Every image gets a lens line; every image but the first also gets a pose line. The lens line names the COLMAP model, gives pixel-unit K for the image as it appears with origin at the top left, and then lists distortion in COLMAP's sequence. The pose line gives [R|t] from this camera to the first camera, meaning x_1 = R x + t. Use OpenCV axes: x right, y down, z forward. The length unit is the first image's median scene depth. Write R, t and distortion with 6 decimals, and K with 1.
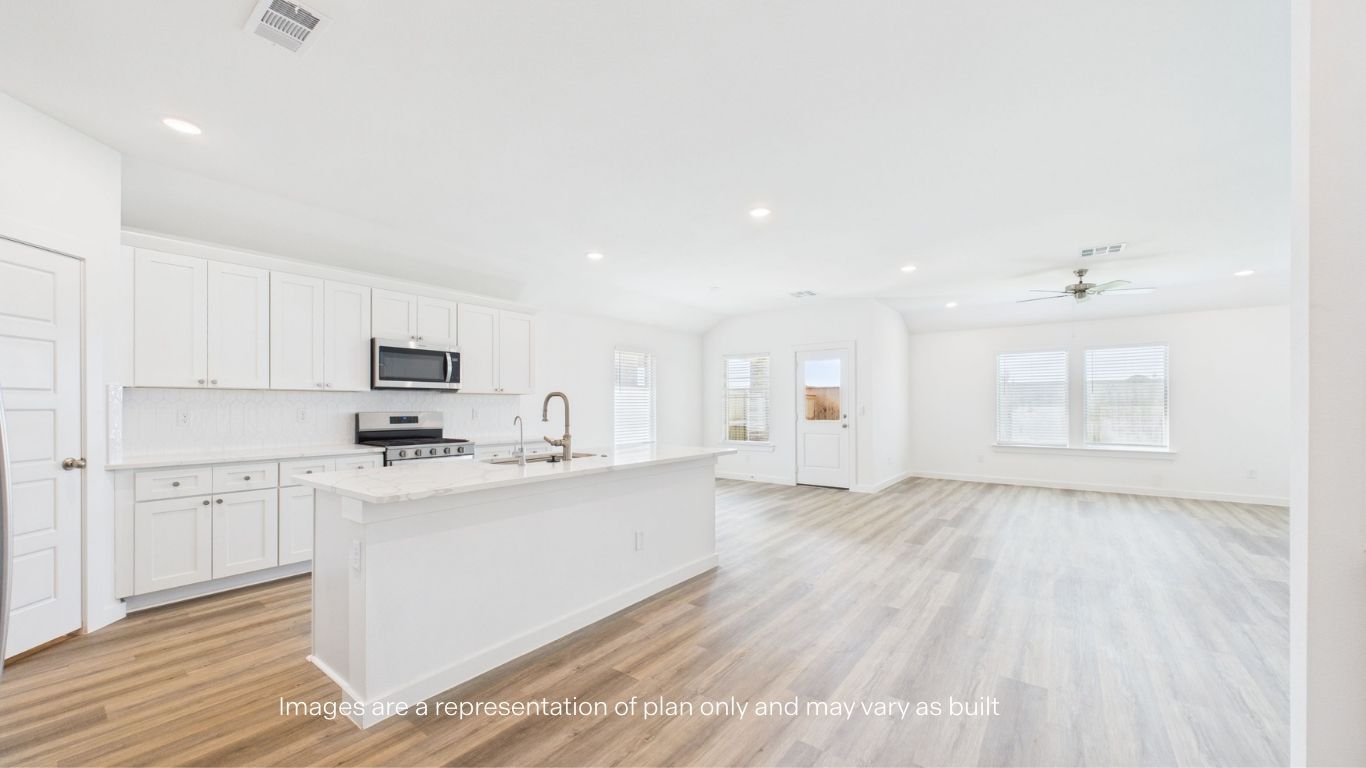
lens RADIAL K [[498.7, 0, 680.1], [0, 498.7, 406.3], [0, 0, 1]] dist [0.000903, 0.000133]
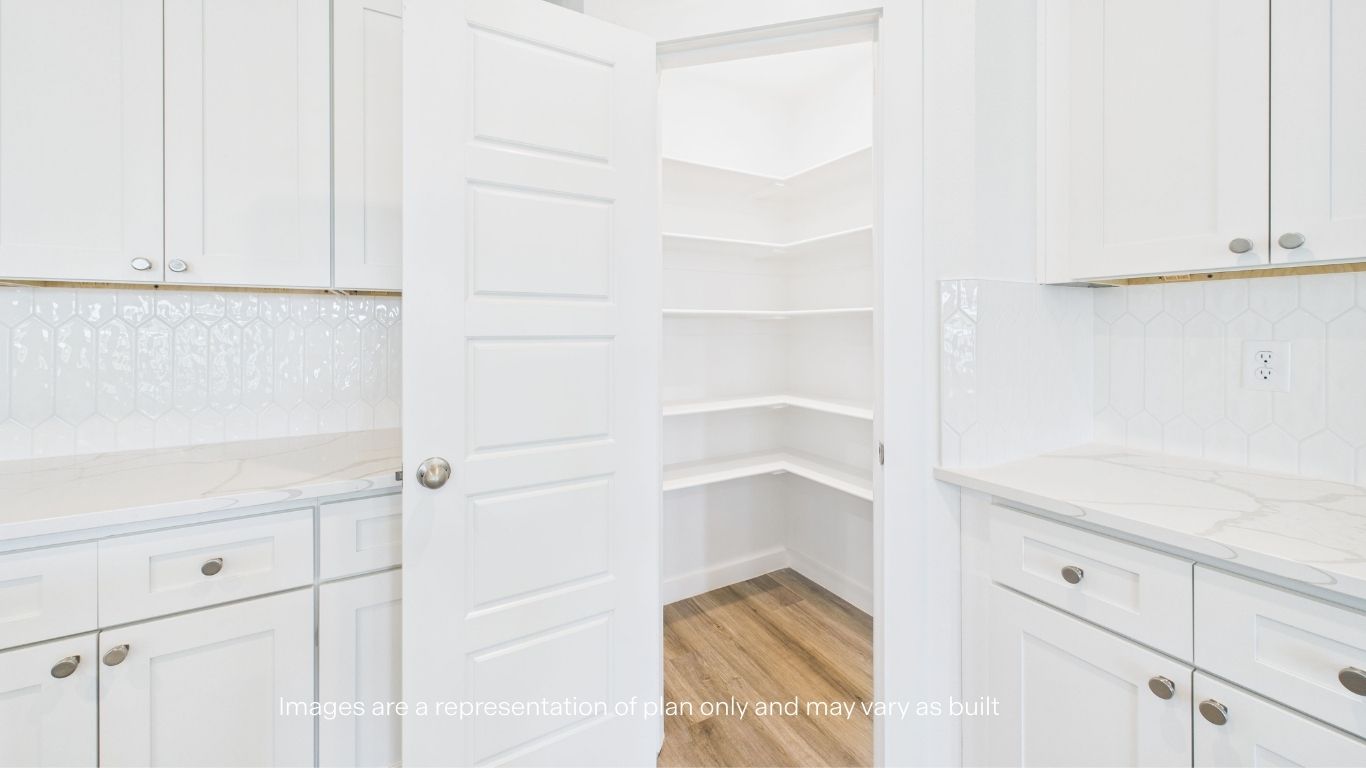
lens RADIAL K [[498.7, 0, 689.8], [0, 498.7, 334.4], [0, 0, 1]] dist [0.000903, 0.000133]
pose [[-0.393211, 0.005495, -0.919432, -0.390572], [0.001676, 0.999985, 0.005260, -0.000548], [0.919447, 0.000527, -0.393214, 0.564766]]
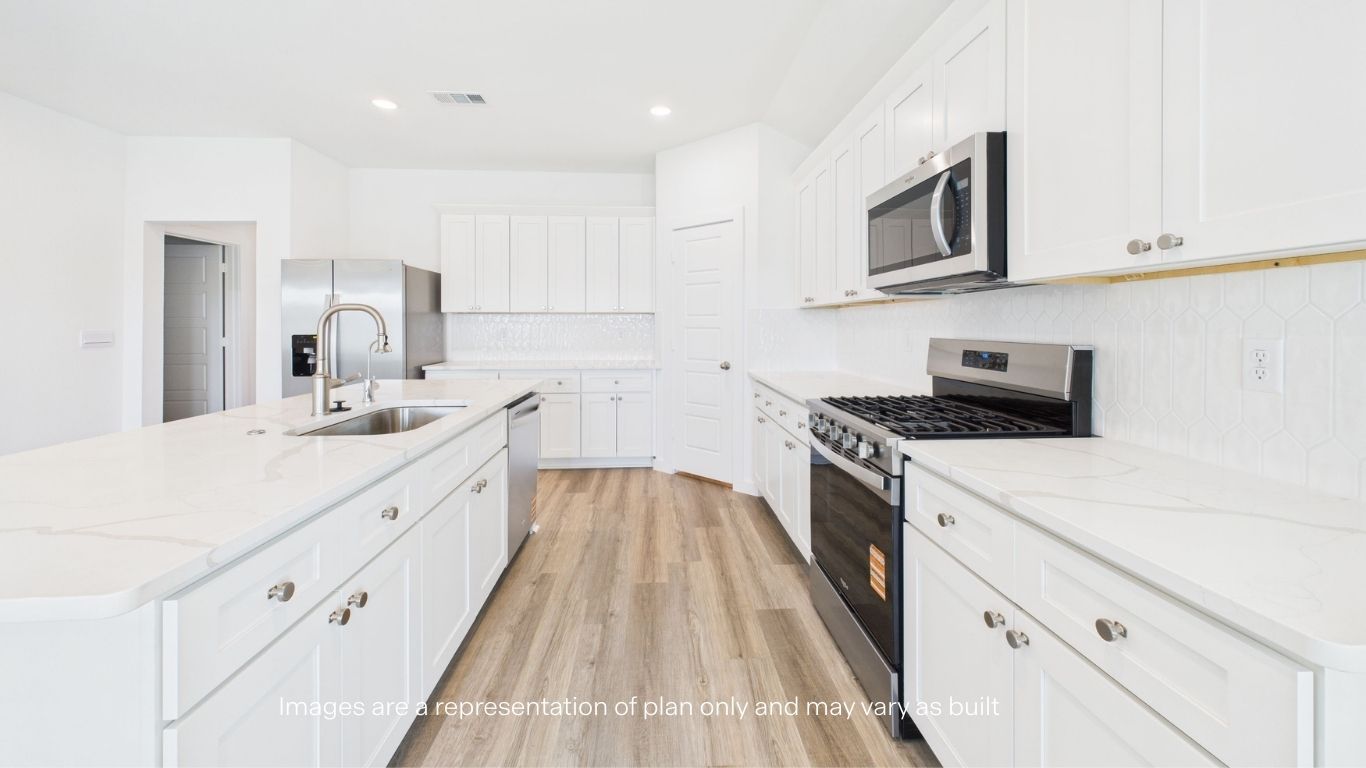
lens RADIAL K [[498.7, 0, 683.6], [0, 498.7, 326.9], [0, 0, 1]] dist [0.000903, 0.000133]
pose [[-0.749958, 0.004604, -0.661469, -0.095866], [0.001141, 0.999983, 0.005667, -0.002466], [0.661484, 0.003495, -0.749951, 1.082208]]
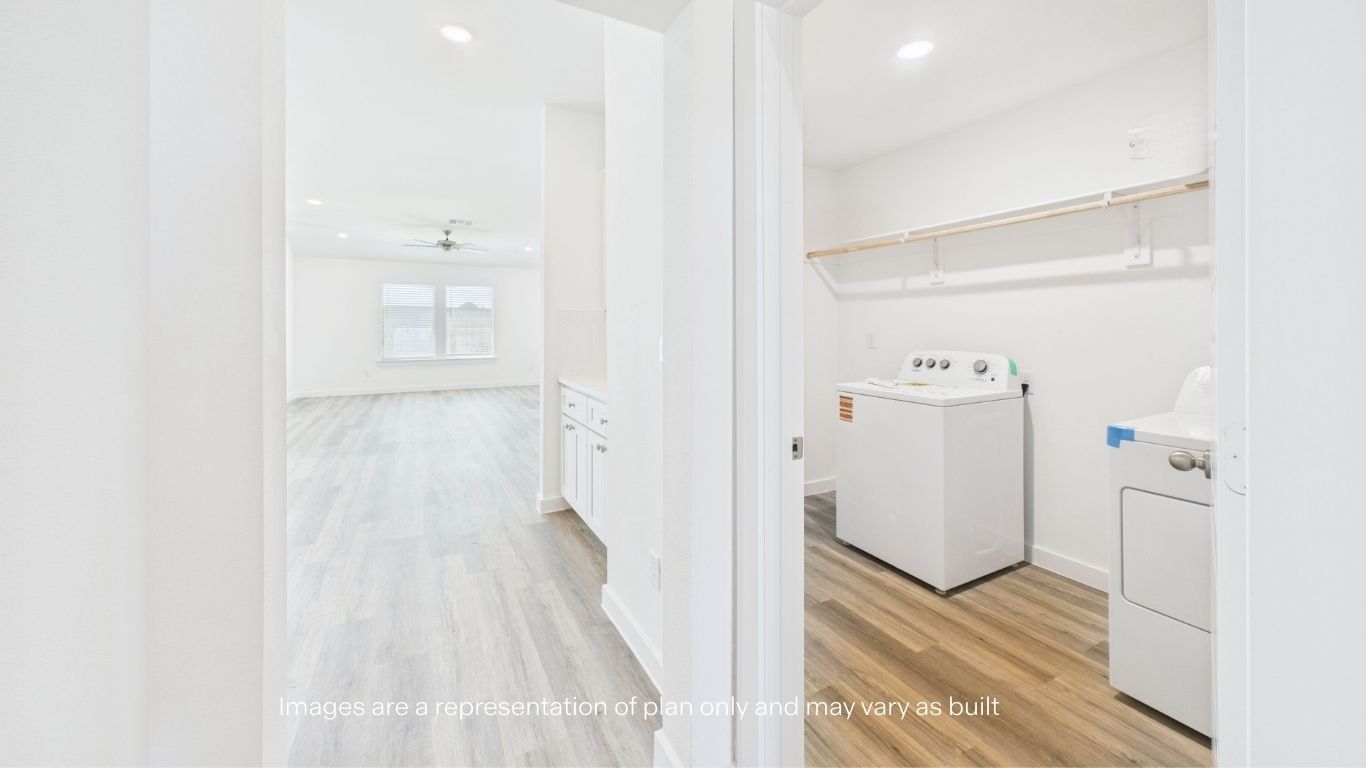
lens RADIAL K [[498.7, 0, 686.8], [0, 498.7, 323.4], [0, 0, 1]] dist [0.000903, 0.000133]
pose [[0.403899, 0.006288, 0.914782, -0.233814], [0.002171, 0.999967, -0.007832, 0.001329], [-0.914801, 0.005150, 0.403872, -0.206462]]
